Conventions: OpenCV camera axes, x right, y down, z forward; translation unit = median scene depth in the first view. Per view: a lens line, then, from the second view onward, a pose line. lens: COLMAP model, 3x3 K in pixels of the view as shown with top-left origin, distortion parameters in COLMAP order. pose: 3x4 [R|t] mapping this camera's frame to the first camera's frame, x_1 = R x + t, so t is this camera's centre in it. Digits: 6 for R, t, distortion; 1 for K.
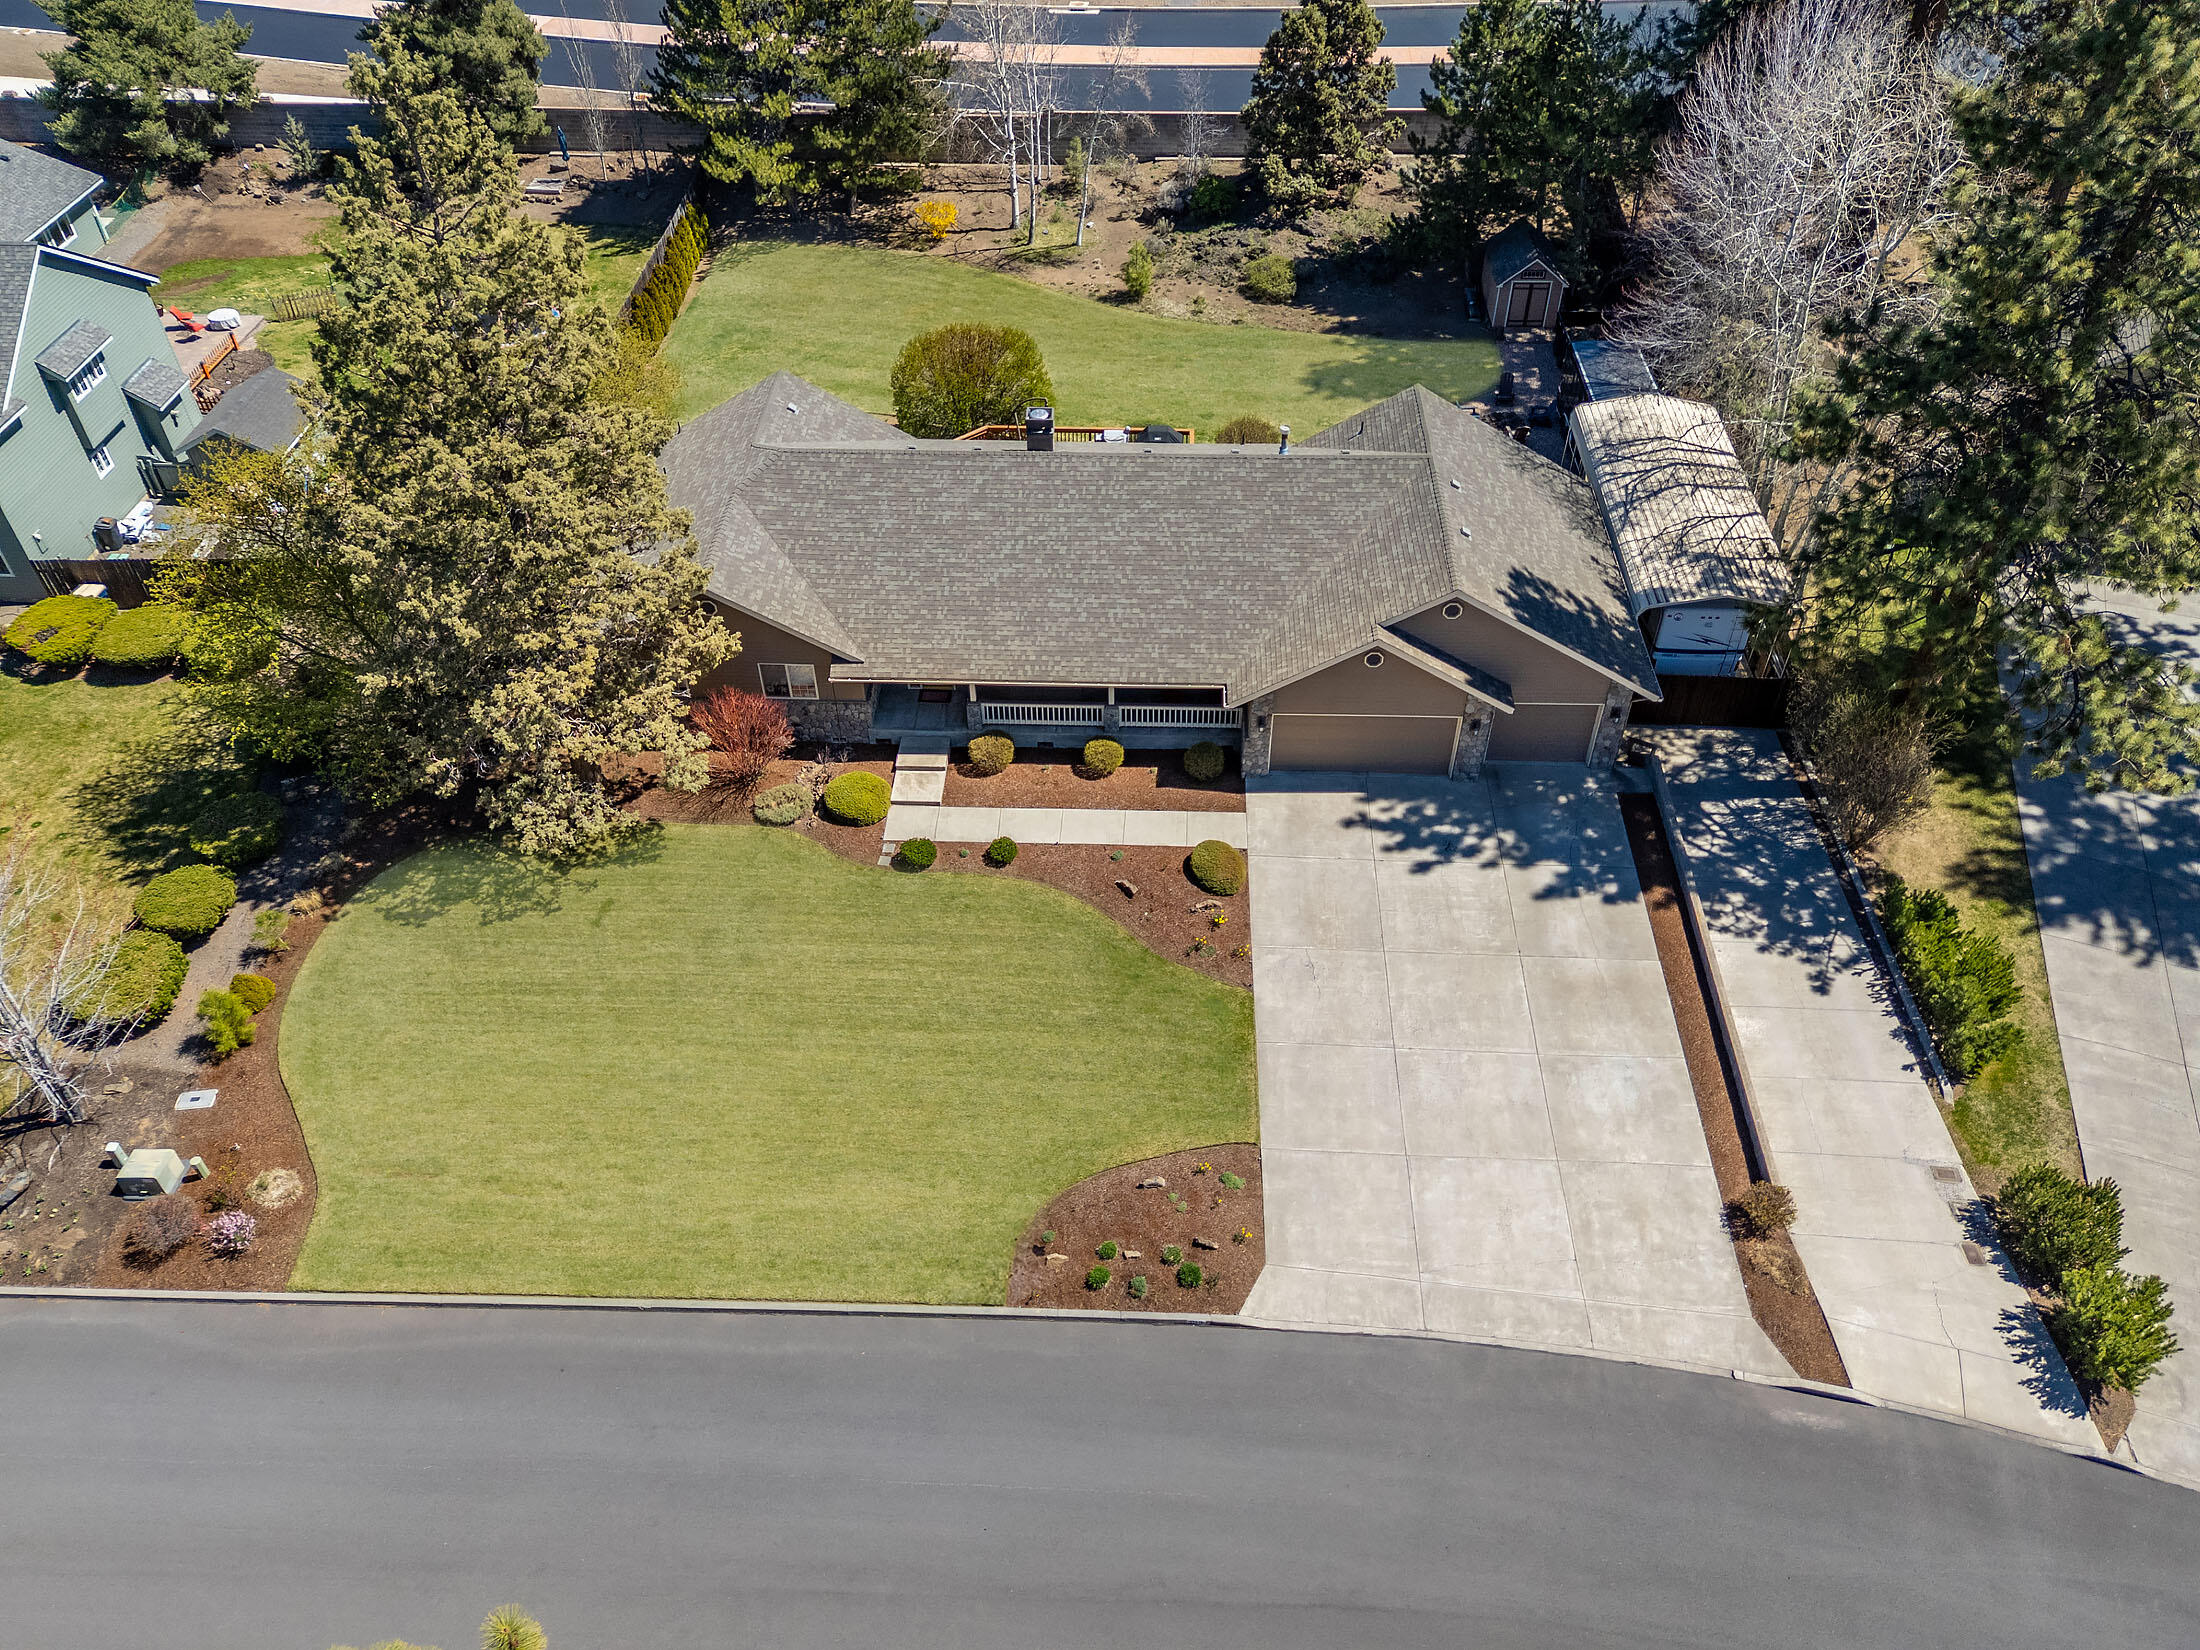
lens RADIAL K [[1568.8, 0, 1100.0], [0, 1568.8, 825.0], [0, 0, 1]] dist [0.052407, 0.000766]
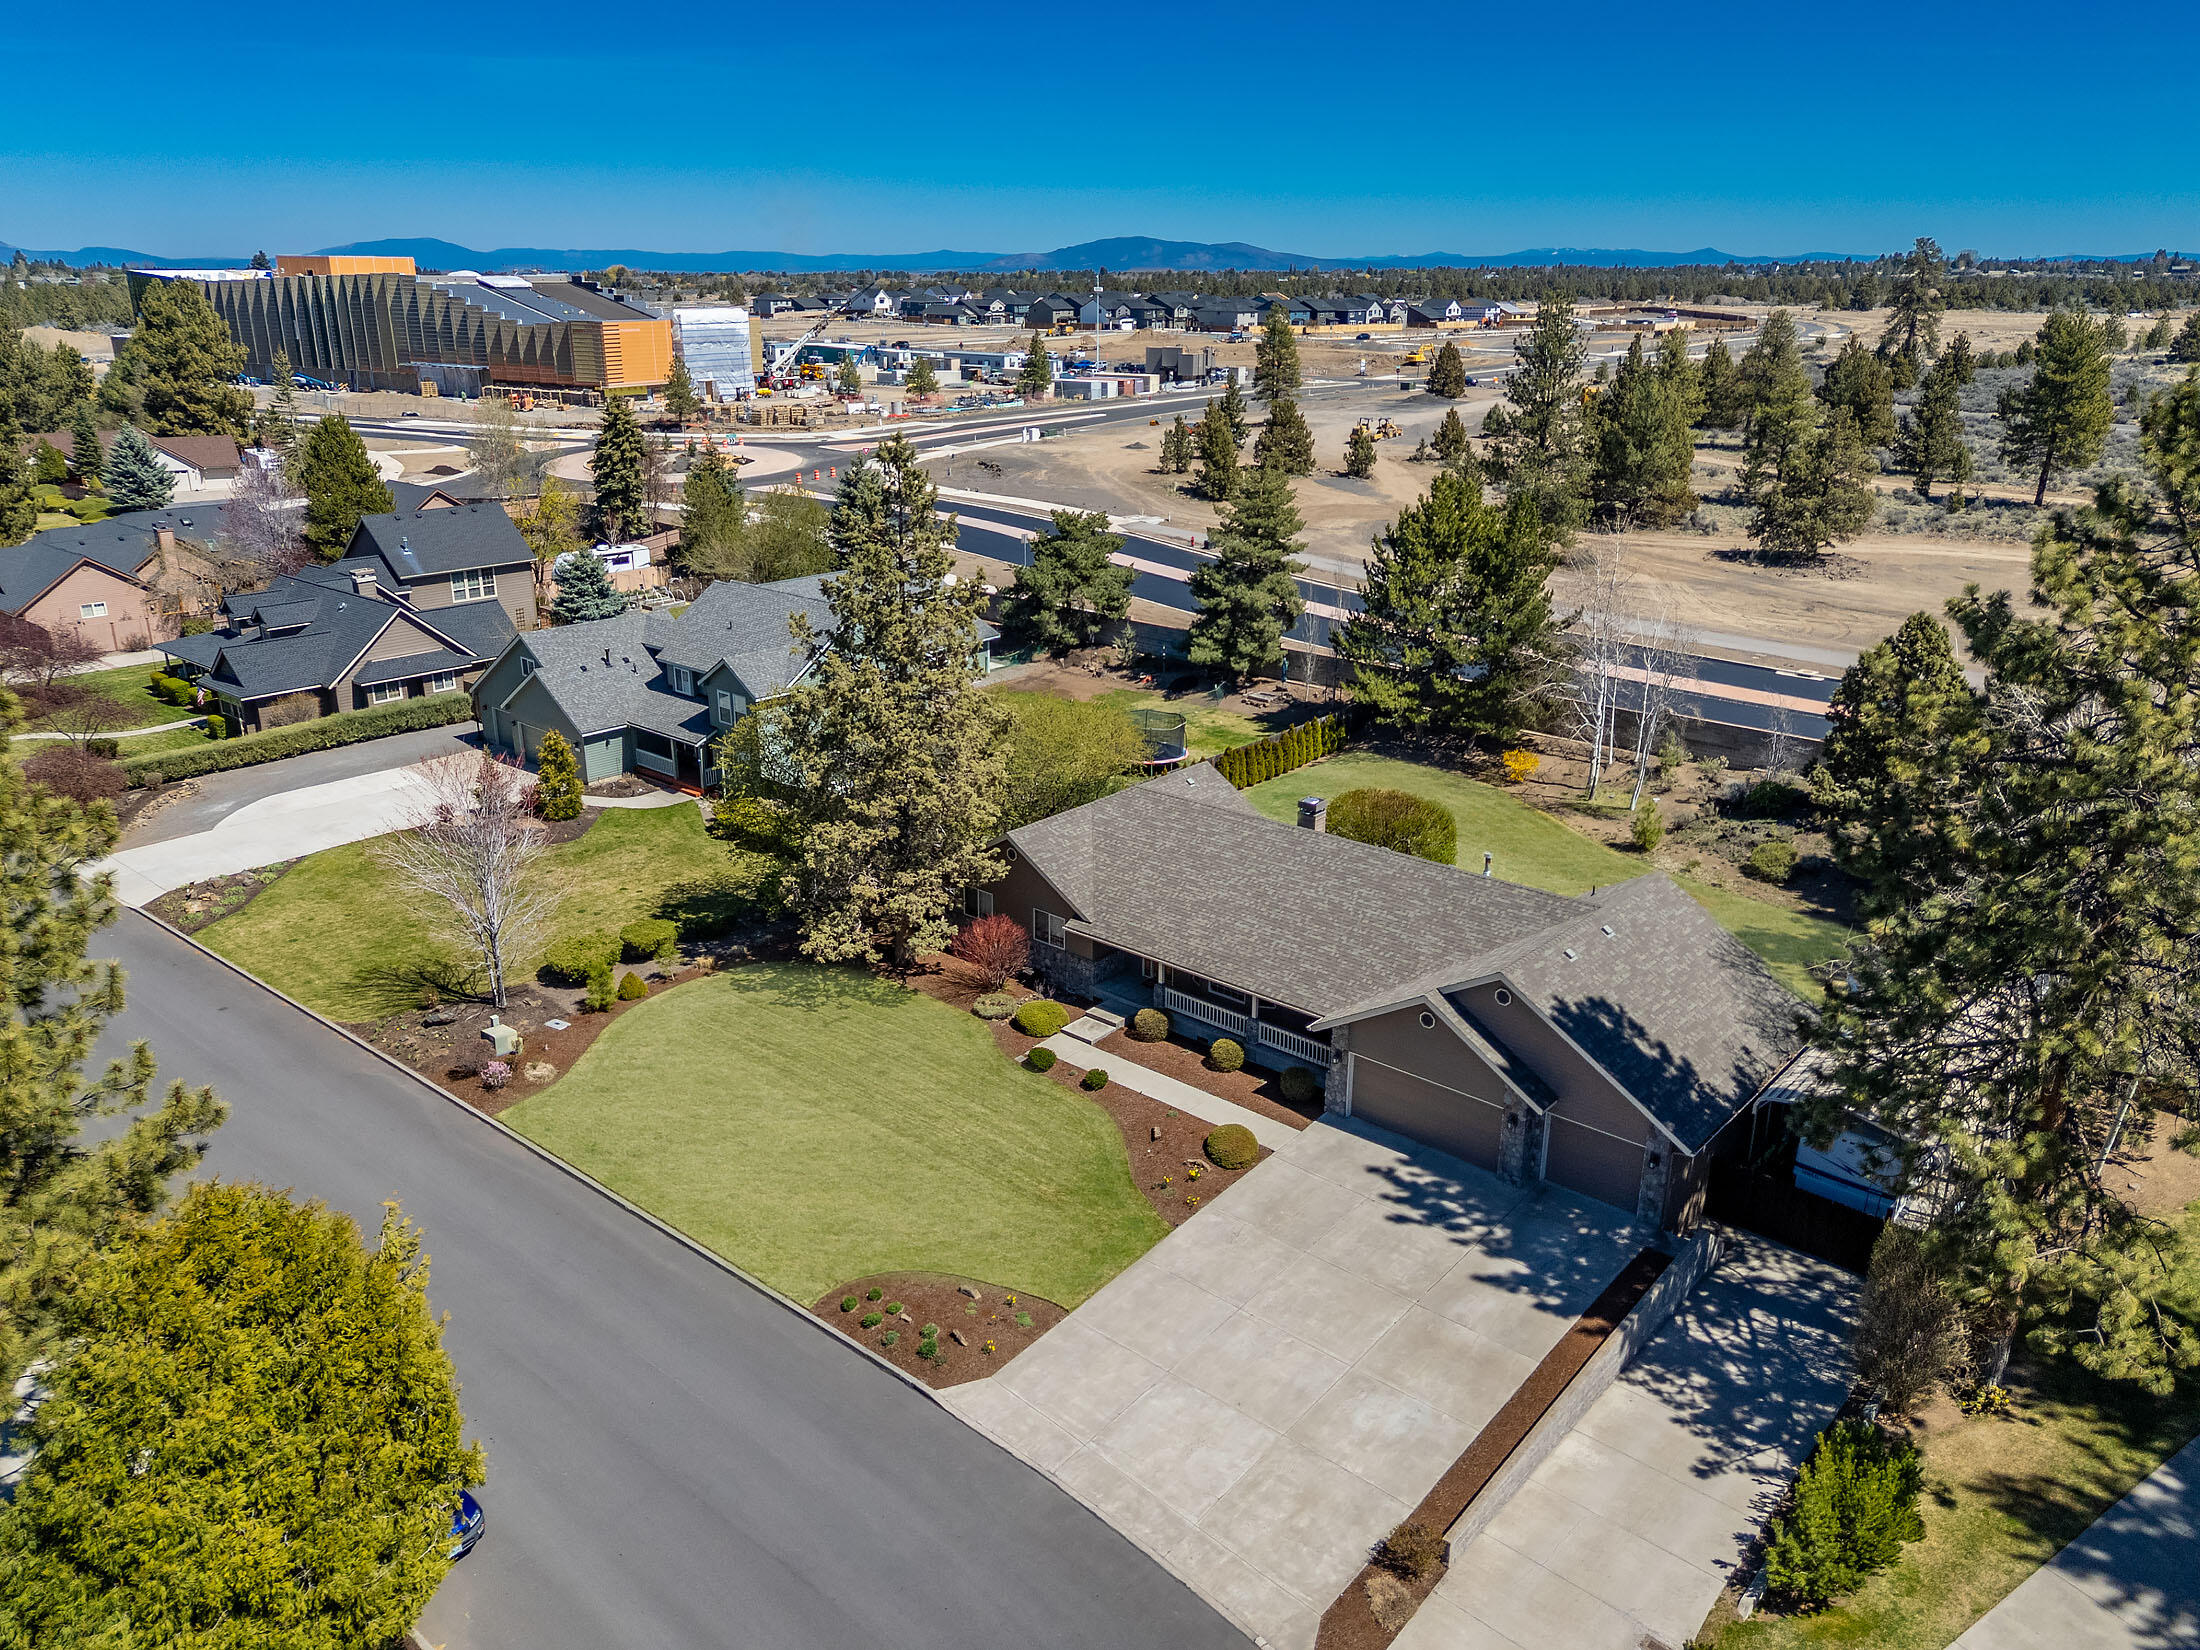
lens RADIAL K [[1545.7, 0, 1098.3], [0, 1545.7, 883.6], [0, 0, 1]] dist [0.044883, -0.002884]
pose [[0.789829, 0.245604, -0.562005, 0.557032], [-0.433465, 0.871800, -0.228194, 0.151108], [0.433911, 0.423844, 0.795033, 0.001136]]
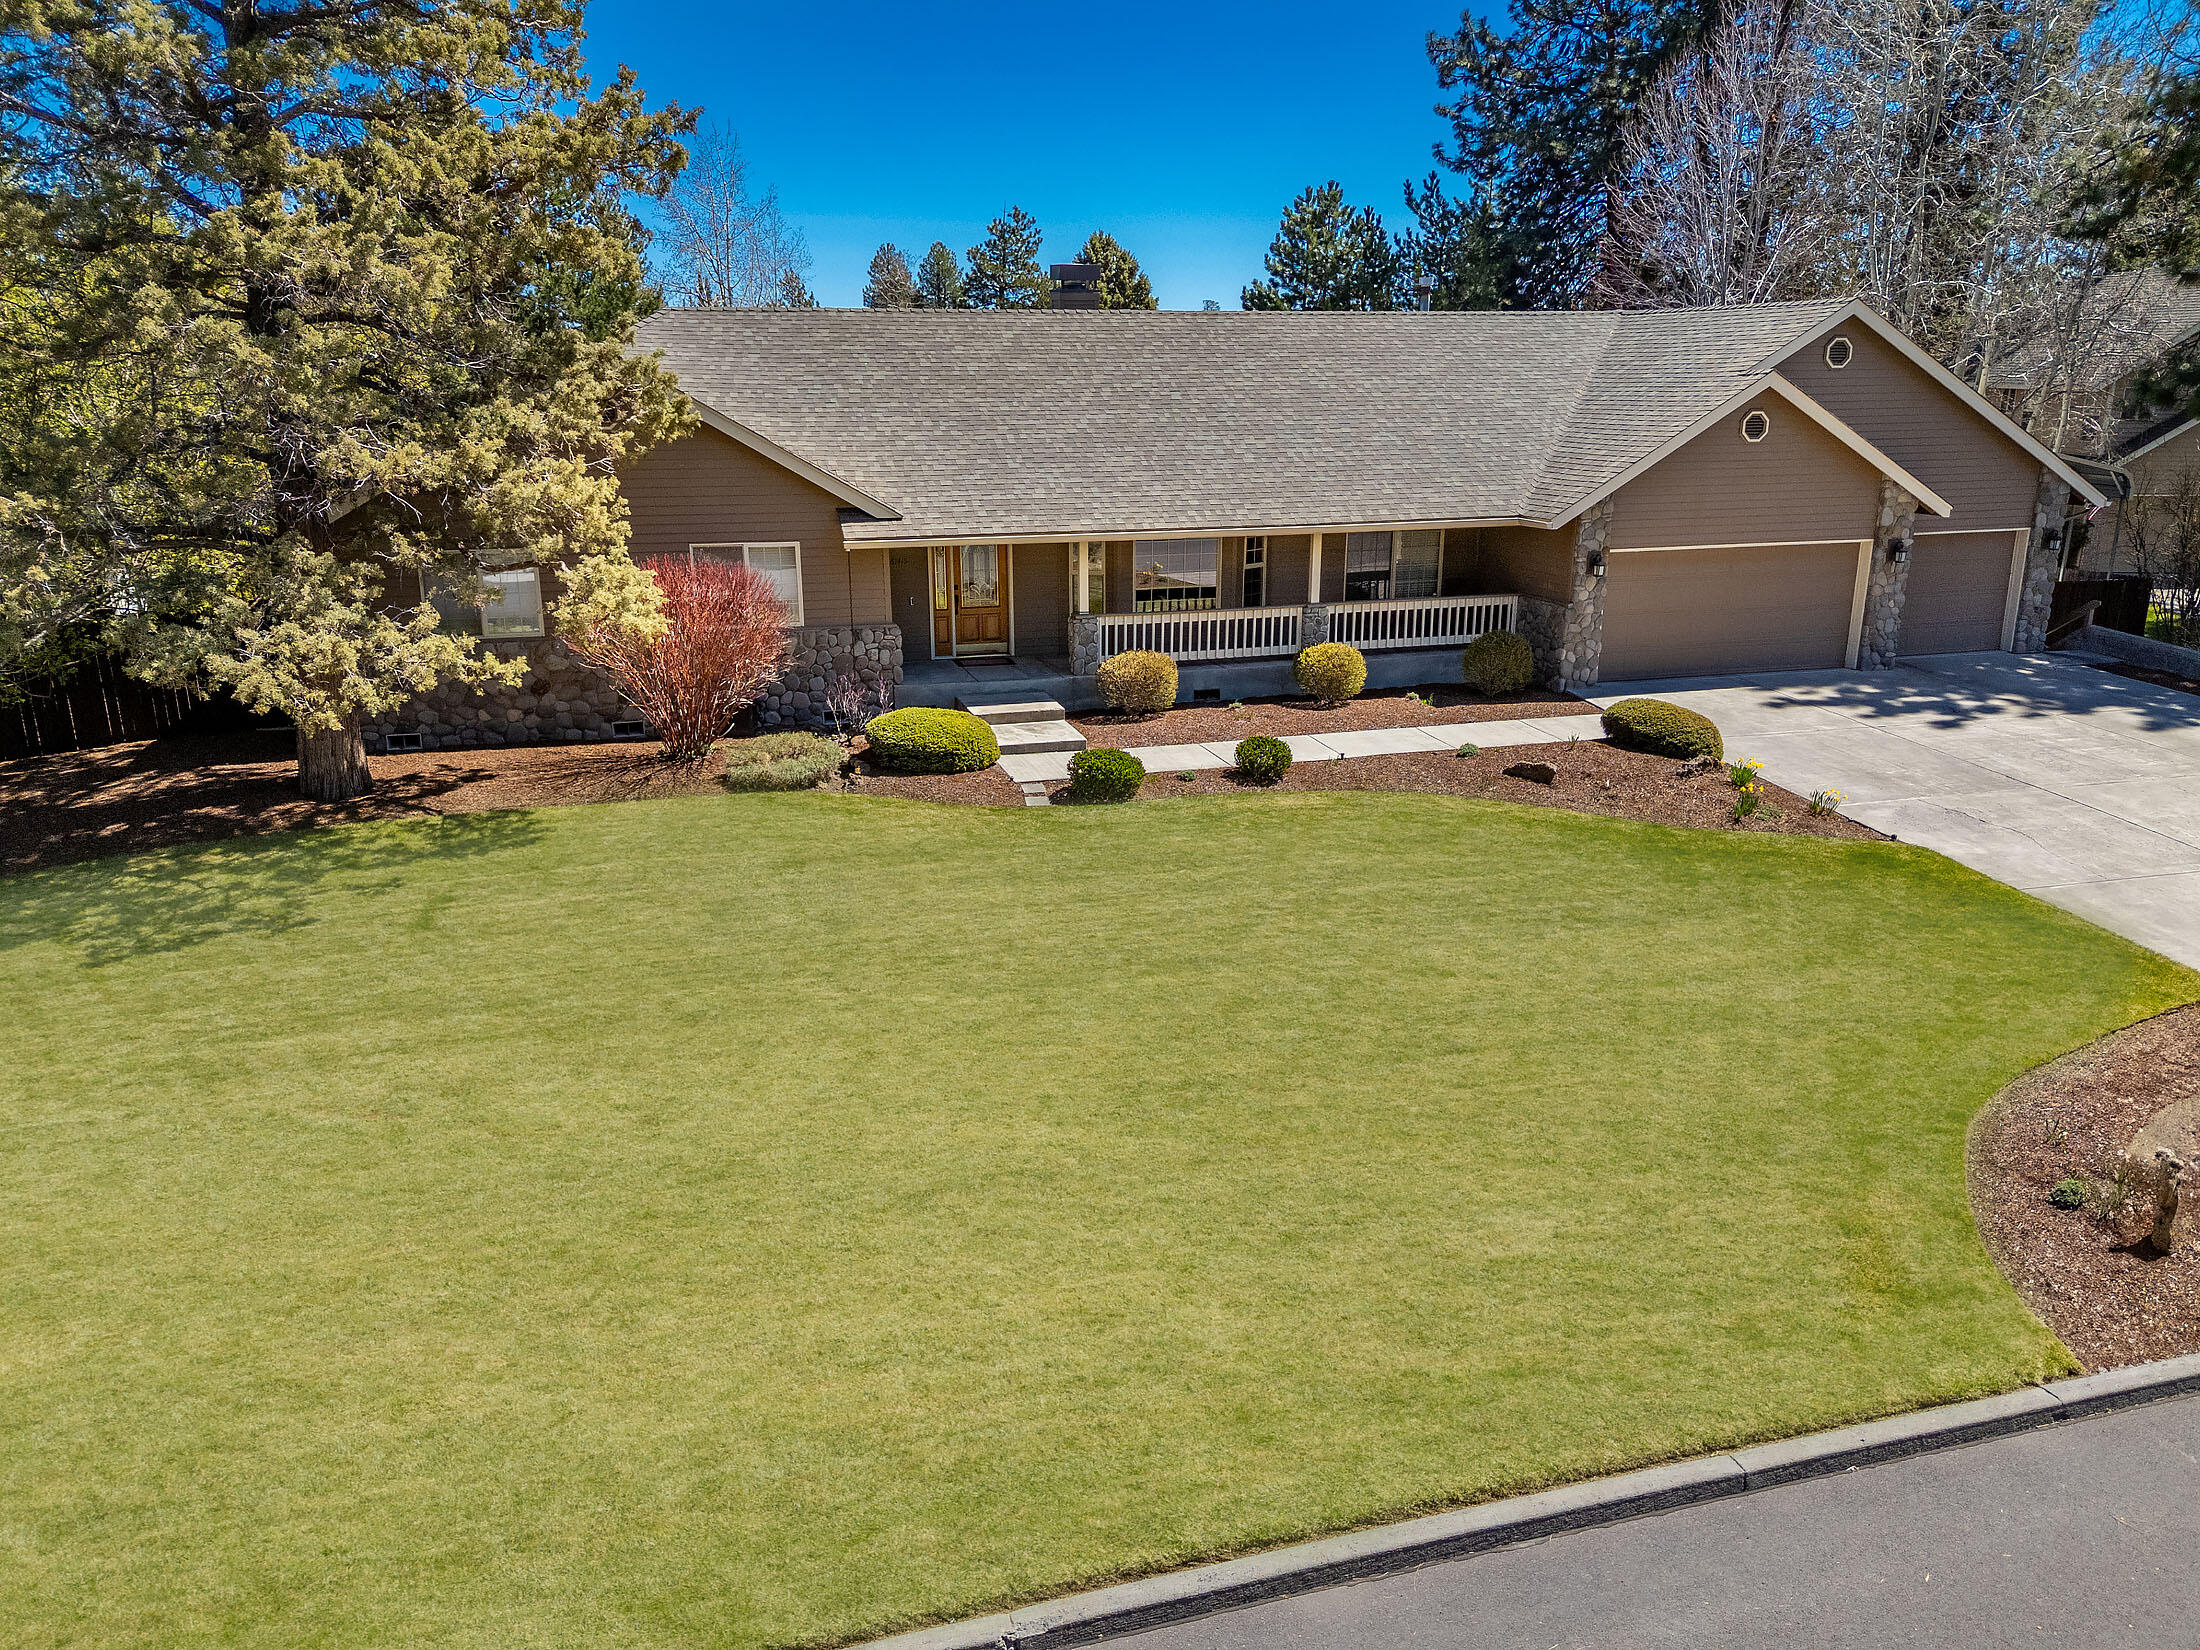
lens RADIAL K [[1545.7, 0, 1098.3], [0, 1545.7, 883.6], [0, 0, 1]] dist [0.044883, -0.002884]
pose [[0.949868, -0.090487, 0.299269, -0.261882], [0.202821, 0.906800, -0.369564, 0.223635], [-0.237937, 0.411735, 0.879693, 0.579815]]
